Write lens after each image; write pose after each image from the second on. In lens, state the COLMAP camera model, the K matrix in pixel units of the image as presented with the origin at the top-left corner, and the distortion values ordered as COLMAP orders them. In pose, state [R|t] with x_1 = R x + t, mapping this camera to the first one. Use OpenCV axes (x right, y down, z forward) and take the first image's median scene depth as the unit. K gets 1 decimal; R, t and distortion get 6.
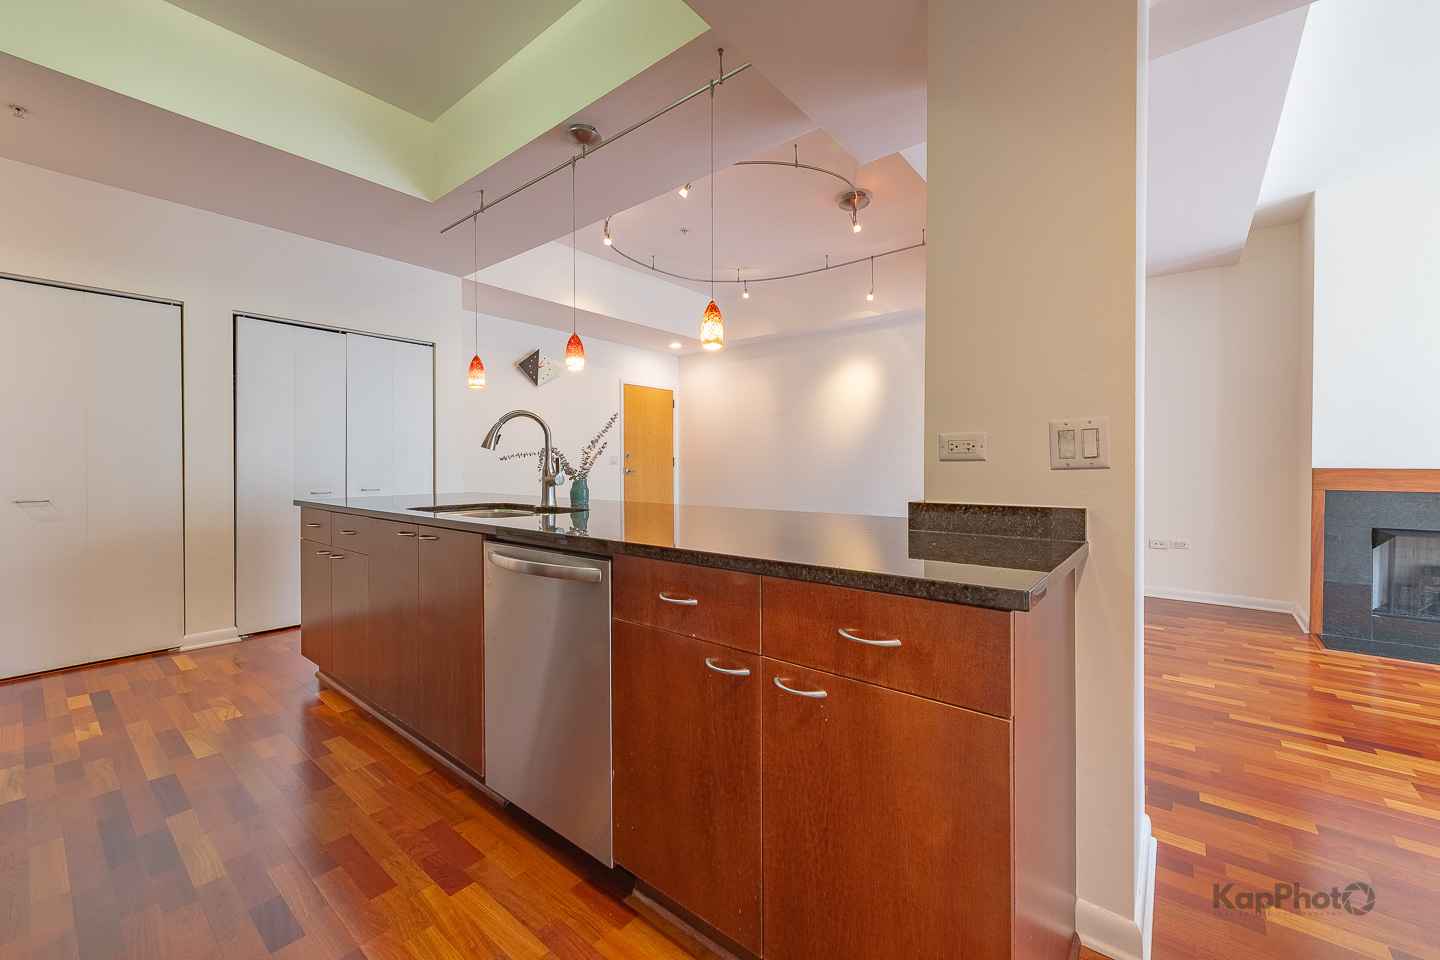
lens RADIAL K [[590.3, 0, 681.6], [0, 590.3, 465.9], [0, 0, 1]] dist [0.000997, 0.000004]
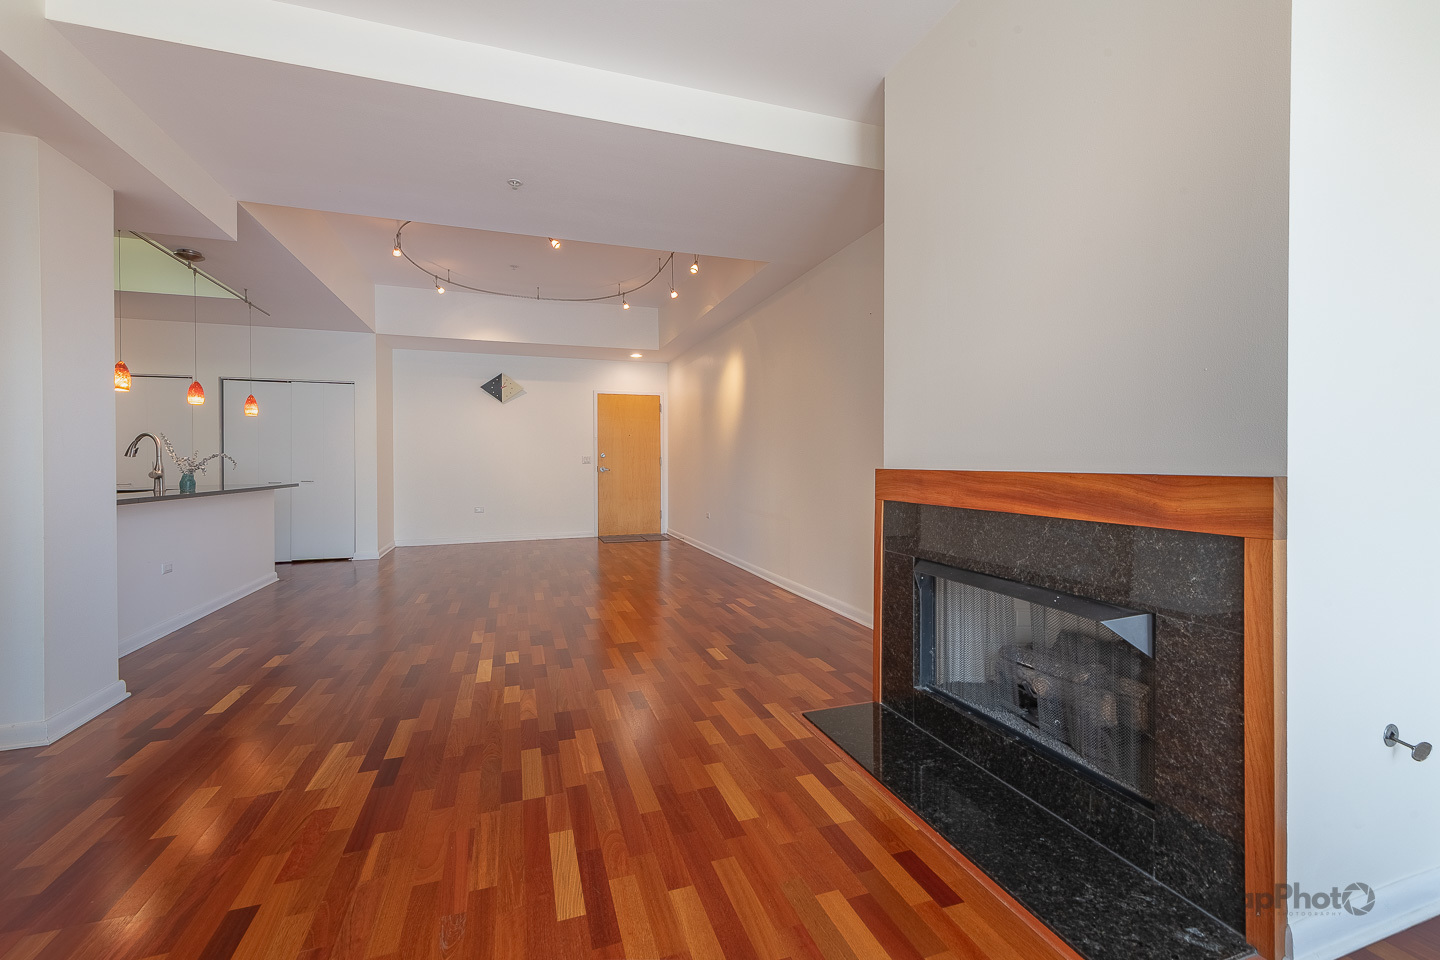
lens RADIAL K [[560.8, 0, 671.9], [0, 560.8, 469.4], [0, 0, 1]] dist [0.013502, -0.000070]
pose [[0.843374, 0.002777, -0.537319, 1.656827], [0.002445, 0.999956, 0.009006, -0.002257], [0.537321, -0.008909, 0.843331, 0.407146]]
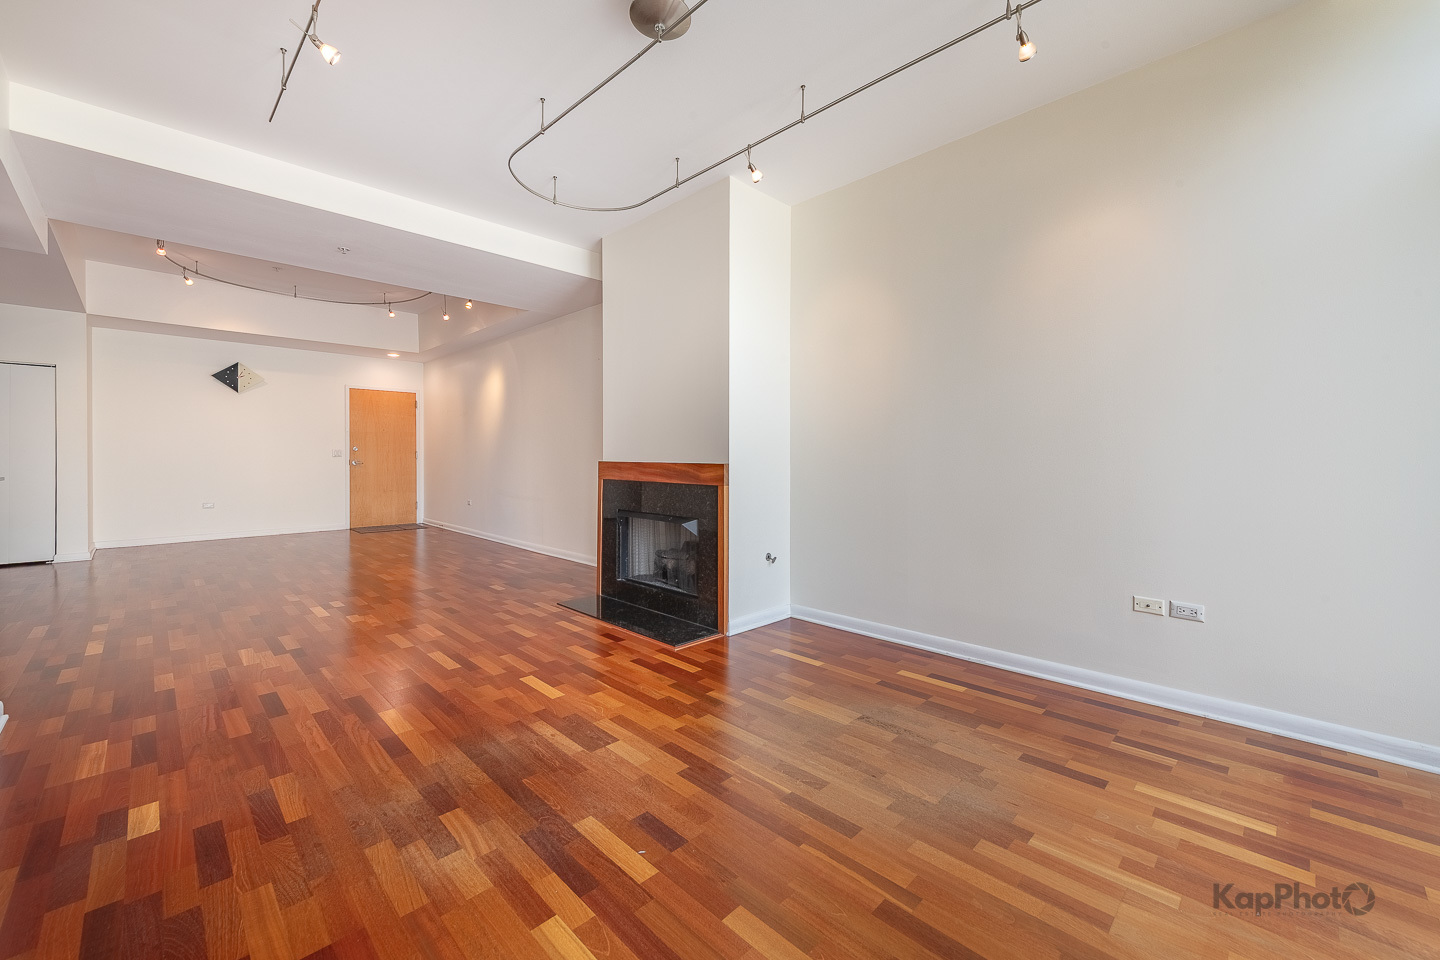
lens RADIAL K [[590.3, 0, 681.6], [0, 590.3, 465.9], [0, 0, 1]] dist [0.000997, 0.000004]
pose [[0.993856, 0.003270, -0.110631, 1.859502], [-0.001820, 0.999911, 0.013203, -0.003809], [0.110664, -0.012921, 0.993774, -0.261016]]
